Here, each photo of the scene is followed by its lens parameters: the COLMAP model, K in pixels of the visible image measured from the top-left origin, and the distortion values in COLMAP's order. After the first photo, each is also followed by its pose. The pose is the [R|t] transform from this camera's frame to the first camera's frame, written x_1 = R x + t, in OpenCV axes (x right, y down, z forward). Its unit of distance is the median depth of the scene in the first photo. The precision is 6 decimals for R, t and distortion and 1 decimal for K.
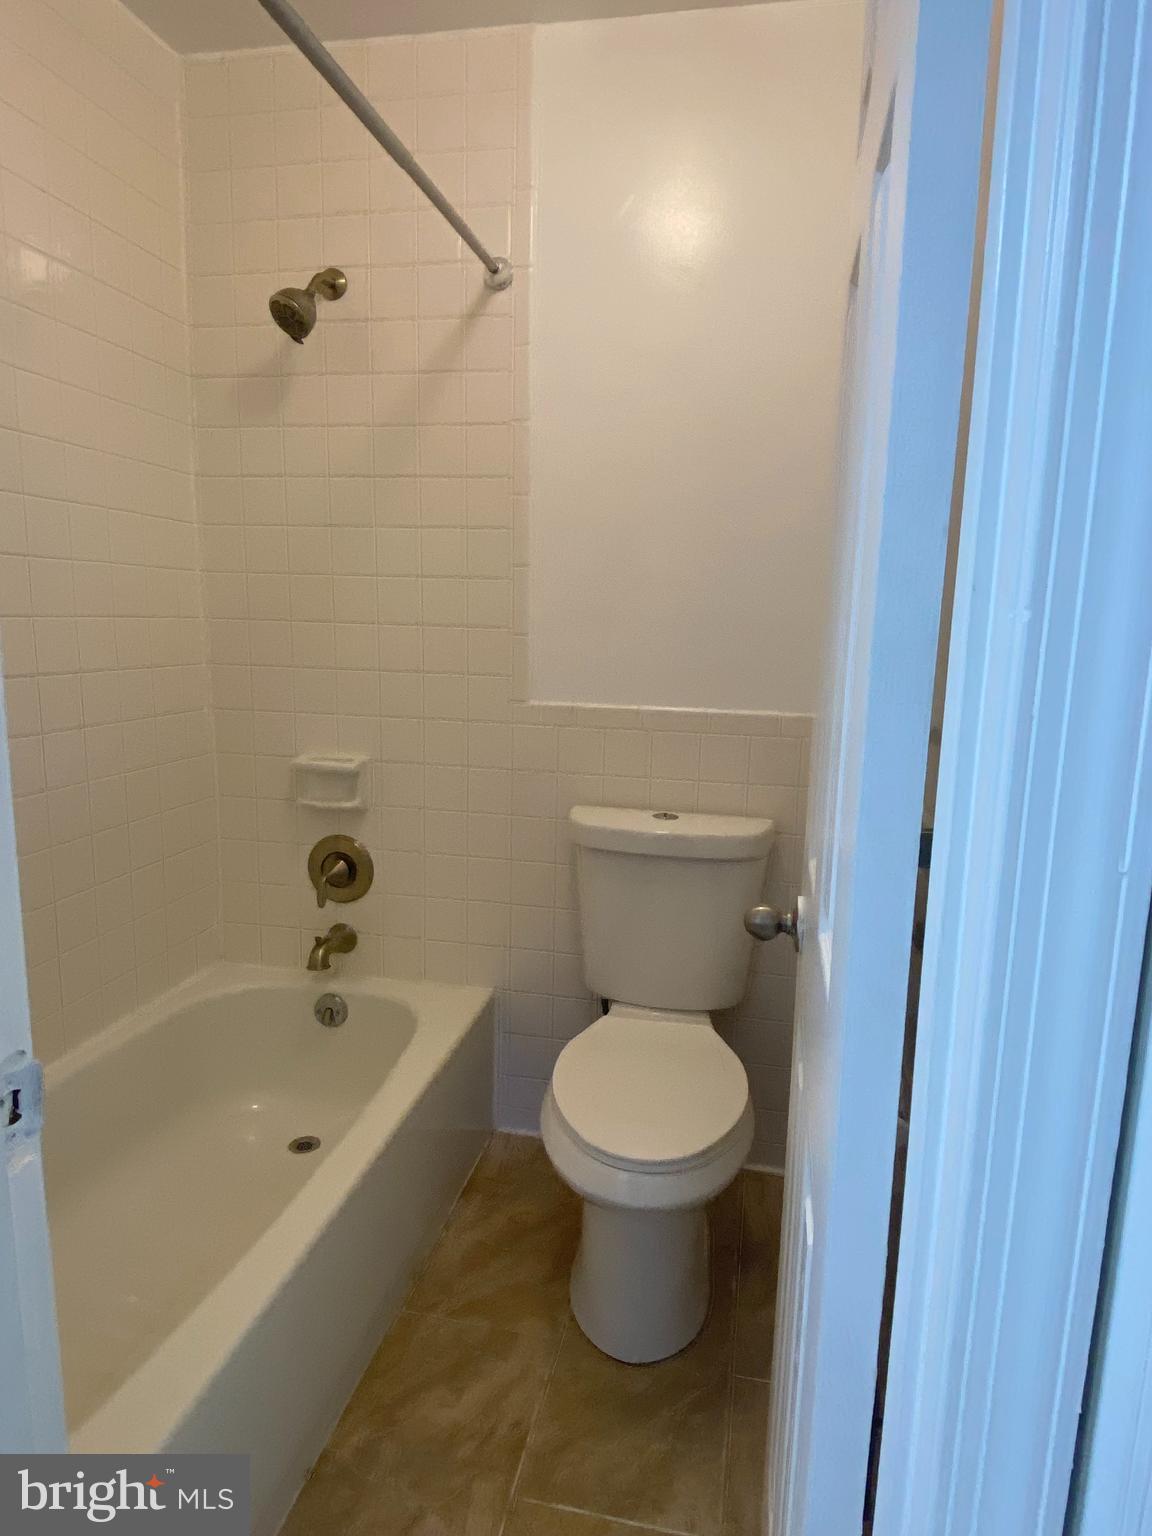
lens RADIAL K [[903.7, 0, 581.5], [0, 903.7, 770.6], [0, 0, 1]] dist [0.072637, -0.083877]
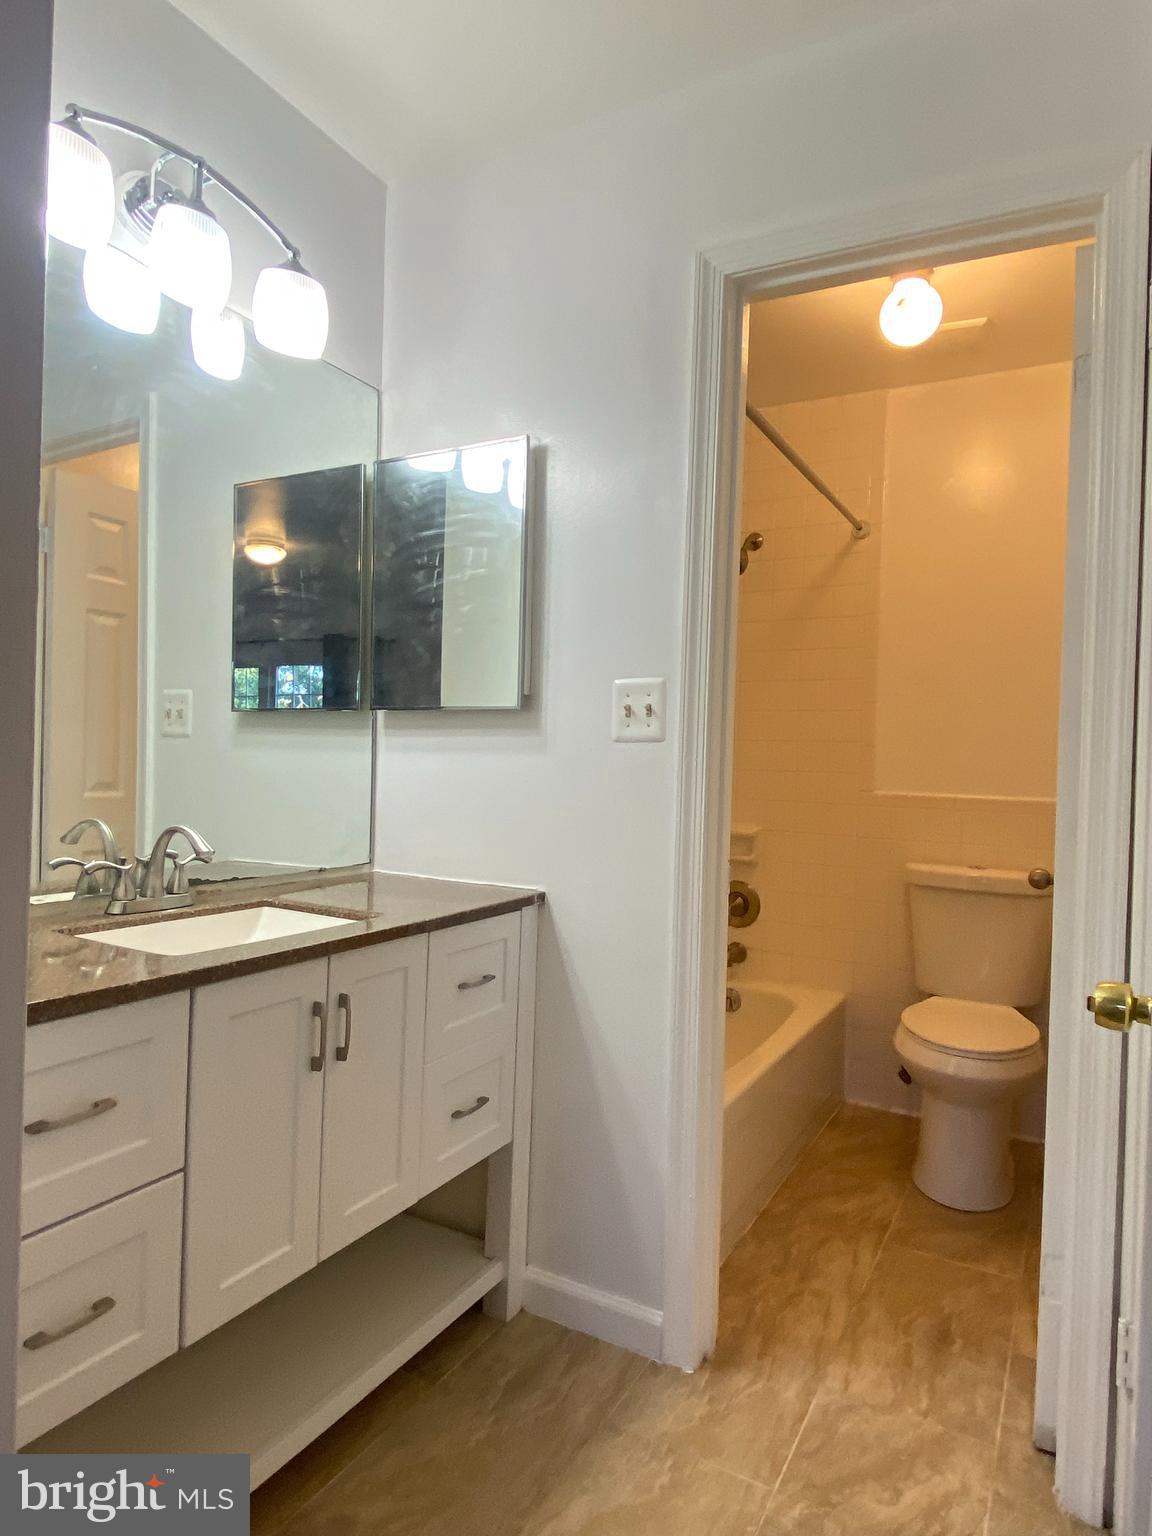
lens RADIAL K [[903.7, 0, 581.5], [0, 903.7, 770.6], [0, 0, 1]] dist [0.072637, -0.083877]
pose [[0.952796, 0.006808, -0.303535, -0.069734], [-0.057756, 0.985557, -0.159190, 0.171048], [0.298067, 0.169207, 0.939428, -0.607813]]
